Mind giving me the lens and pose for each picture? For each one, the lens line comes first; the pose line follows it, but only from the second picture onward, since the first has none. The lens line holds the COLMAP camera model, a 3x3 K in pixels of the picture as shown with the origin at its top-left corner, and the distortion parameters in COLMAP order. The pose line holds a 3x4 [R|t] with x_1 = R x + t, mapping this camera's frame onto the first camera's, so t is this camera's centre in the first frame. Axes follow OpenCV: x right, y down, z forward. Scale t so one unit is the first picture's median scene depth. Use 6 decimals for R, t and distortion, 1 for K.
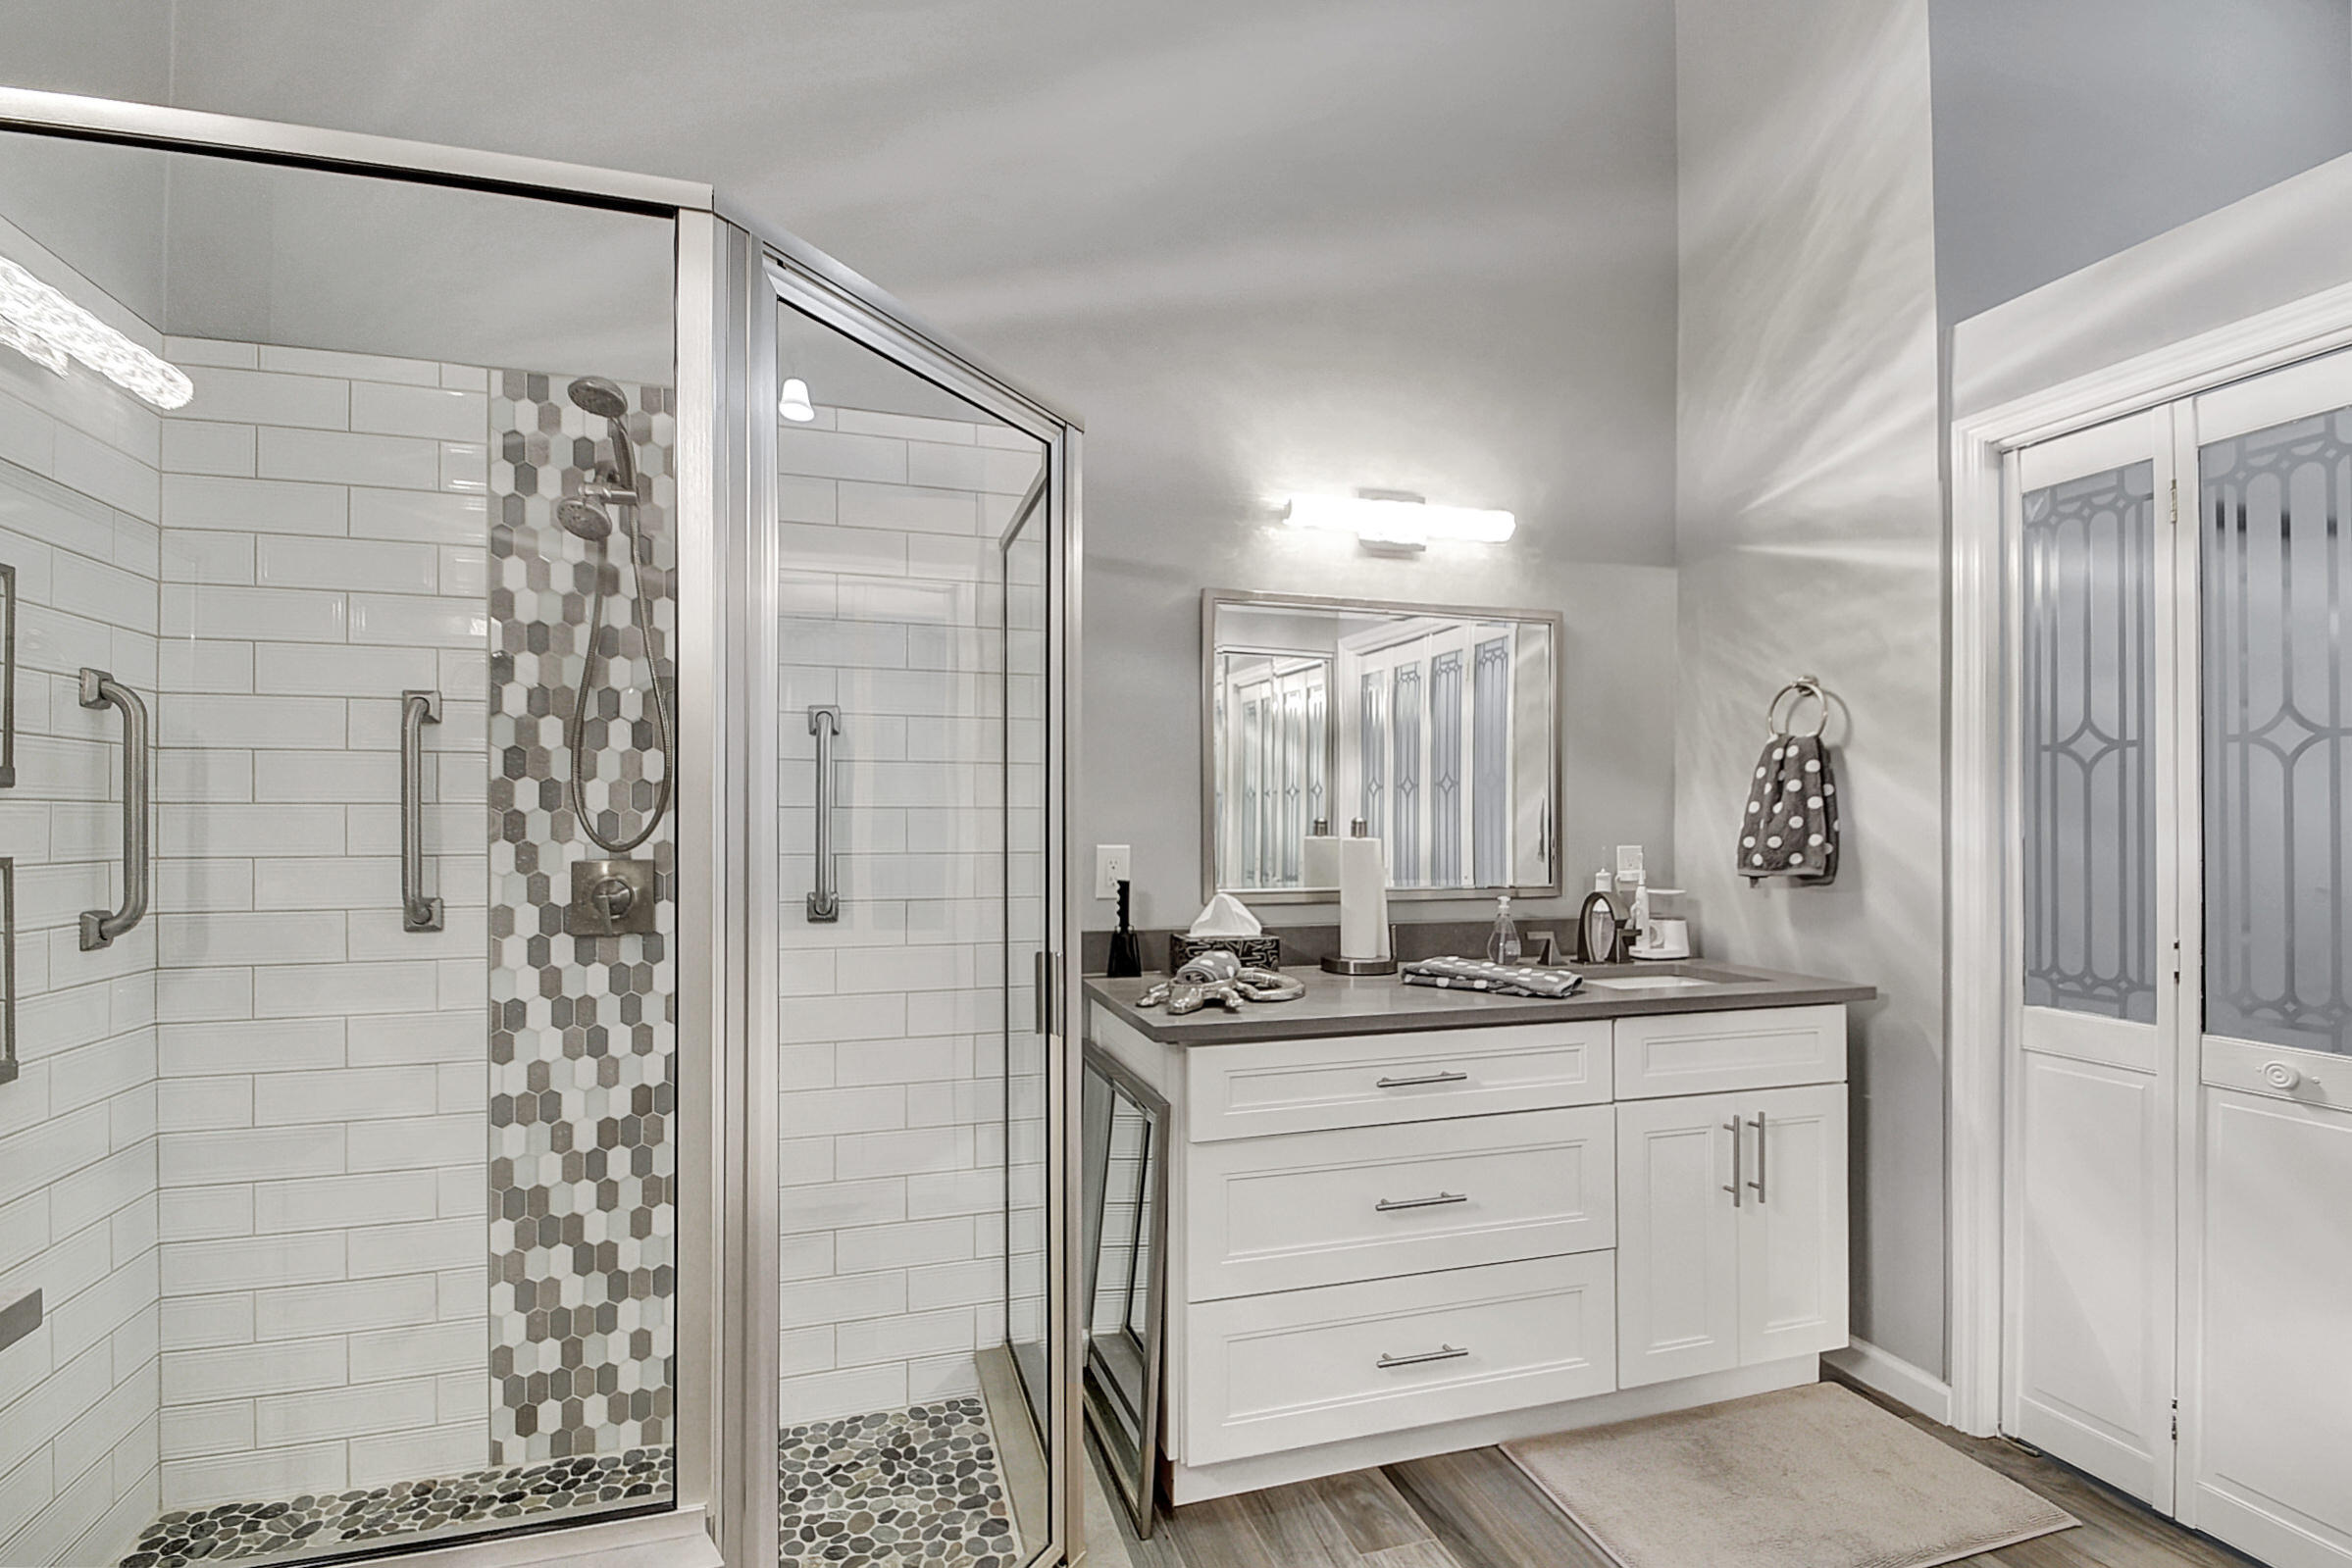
lens RADIAL K [[1043.9, 0, 1174.9], [0, 1043.9, 836.0], [0, 0, 1]] dist [-0.003072, -0.000782]
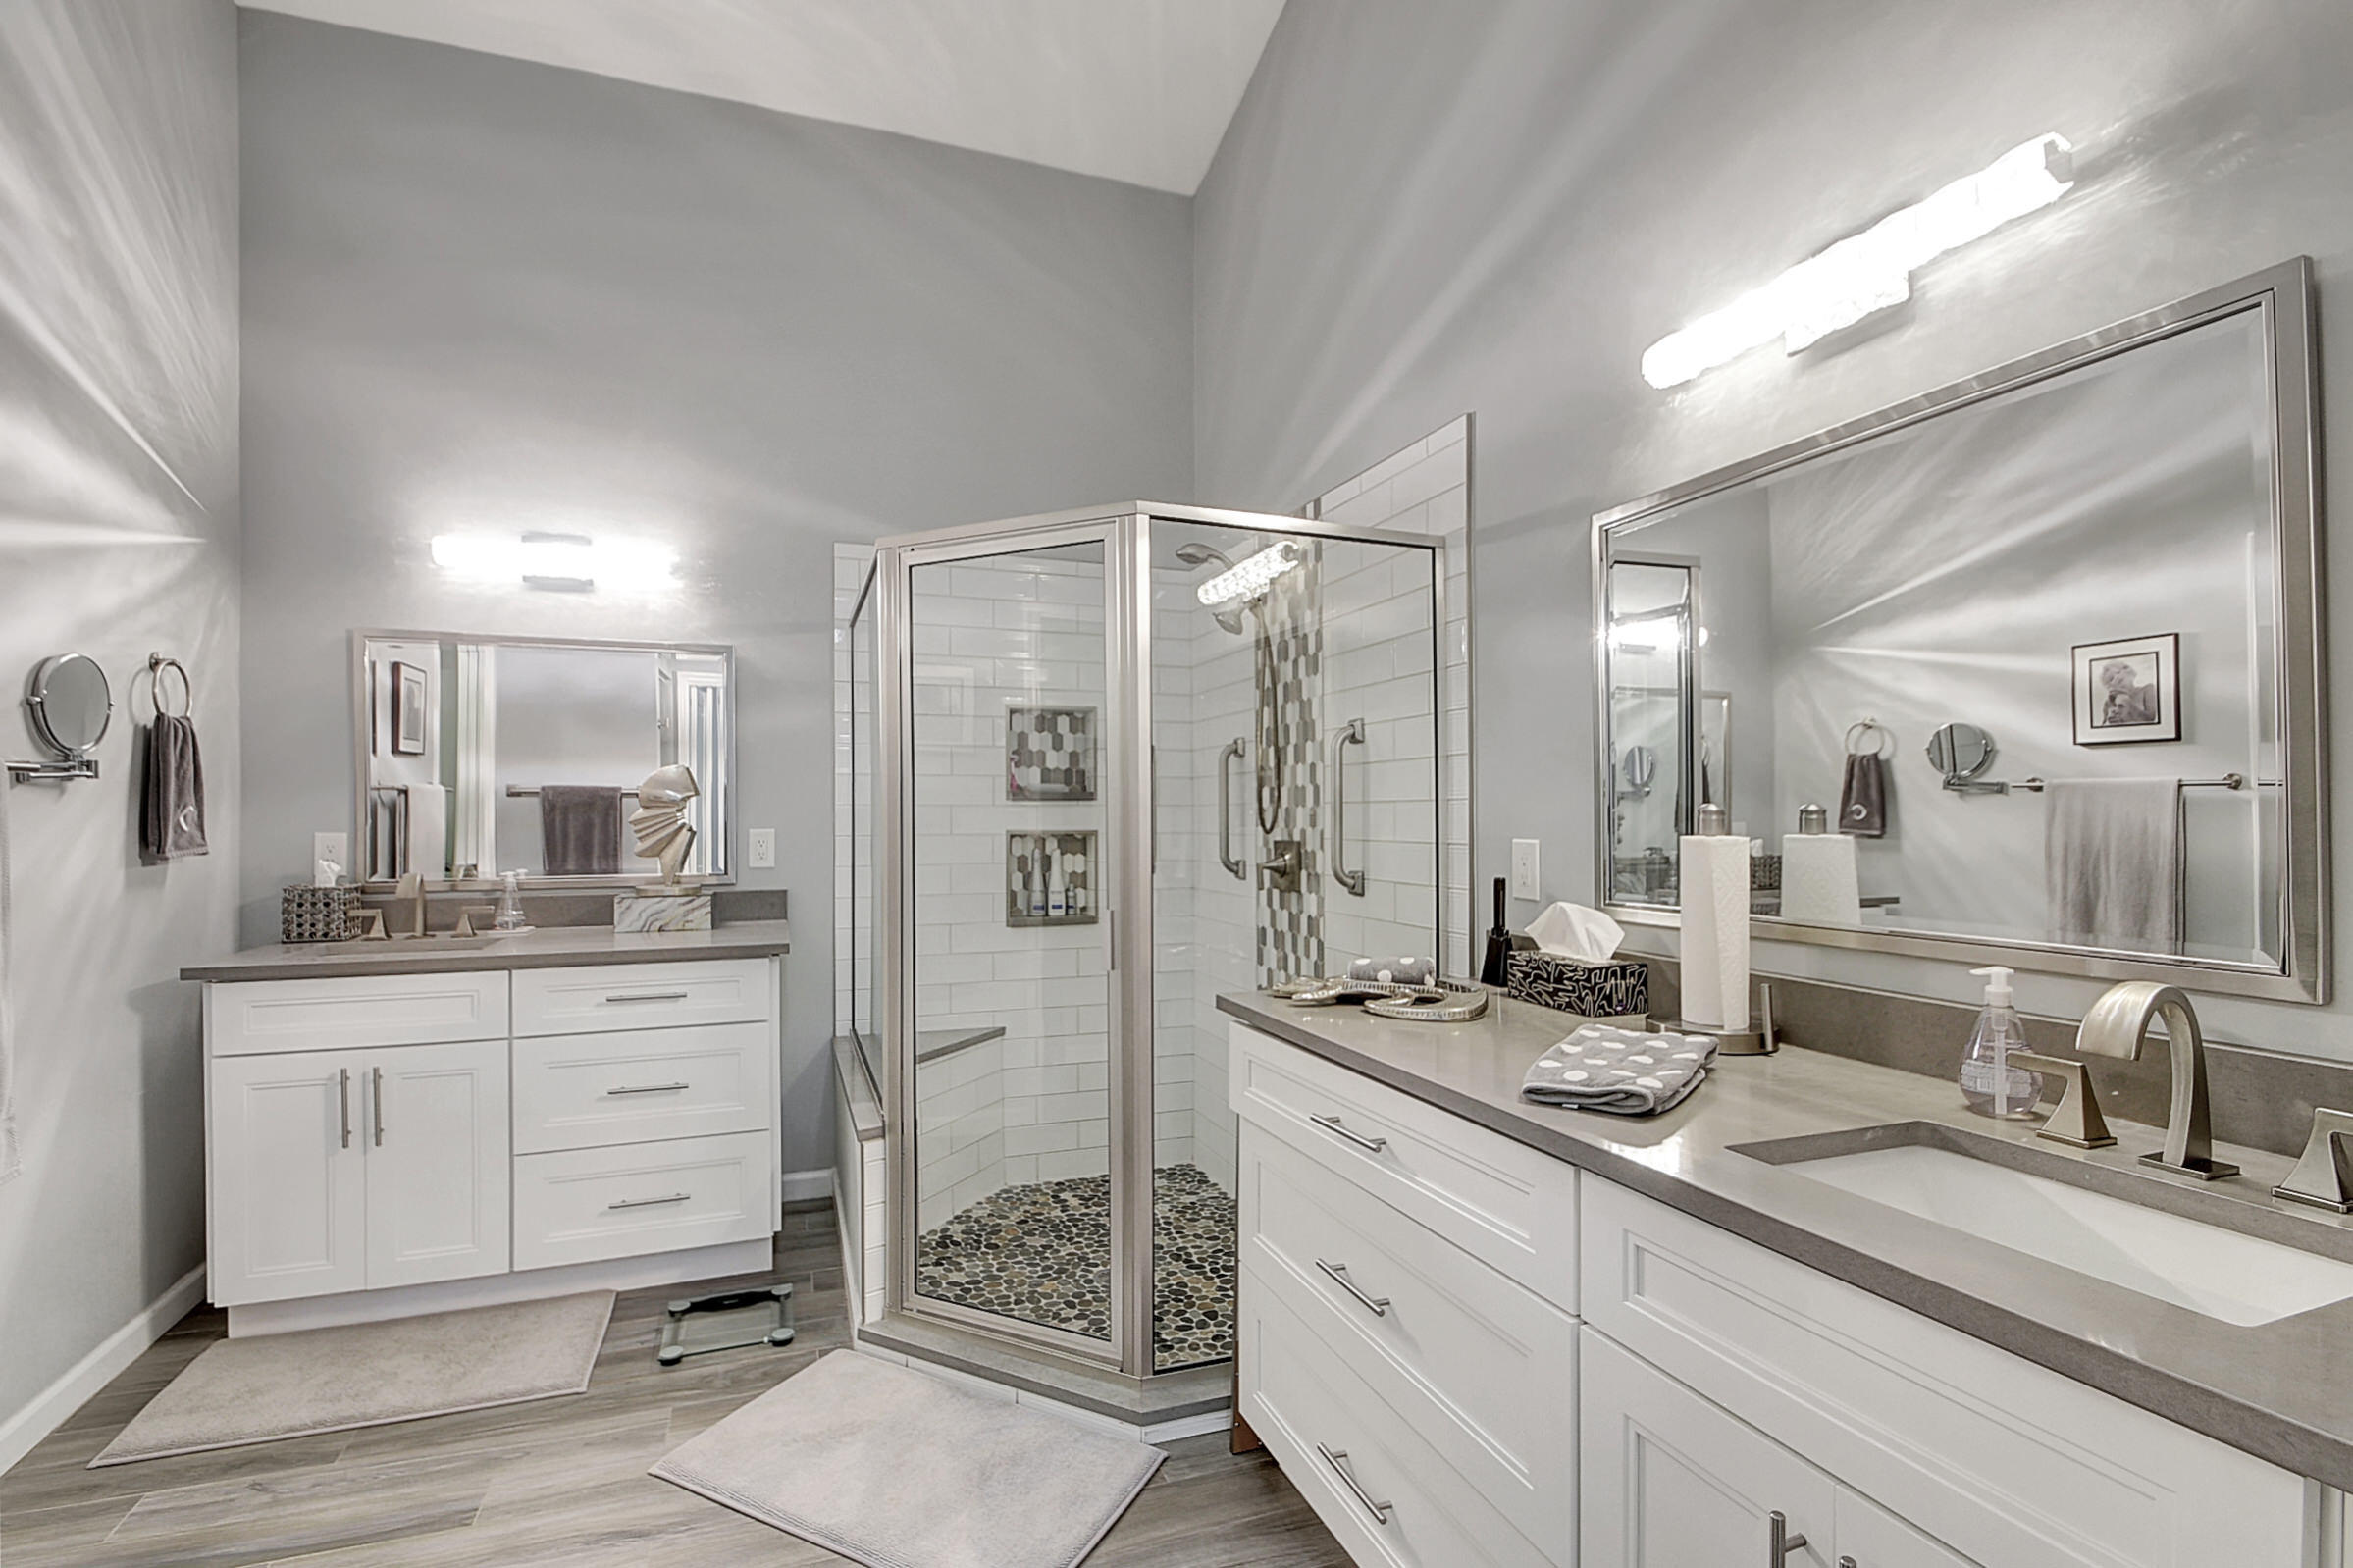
lens RADIAL K [[1044.5, 0, 1175.4], [0, 1044.5, 836.0], [0, 0, 1]] dist [-0.003072, -0.000782]
pose [[0.100389, 0.019887, -0.994749, 0.916433], [0.002158, 0.999794, 0.020206, -0.012528], [0.994946, -0.004175, 0.100325, 0.703381]]
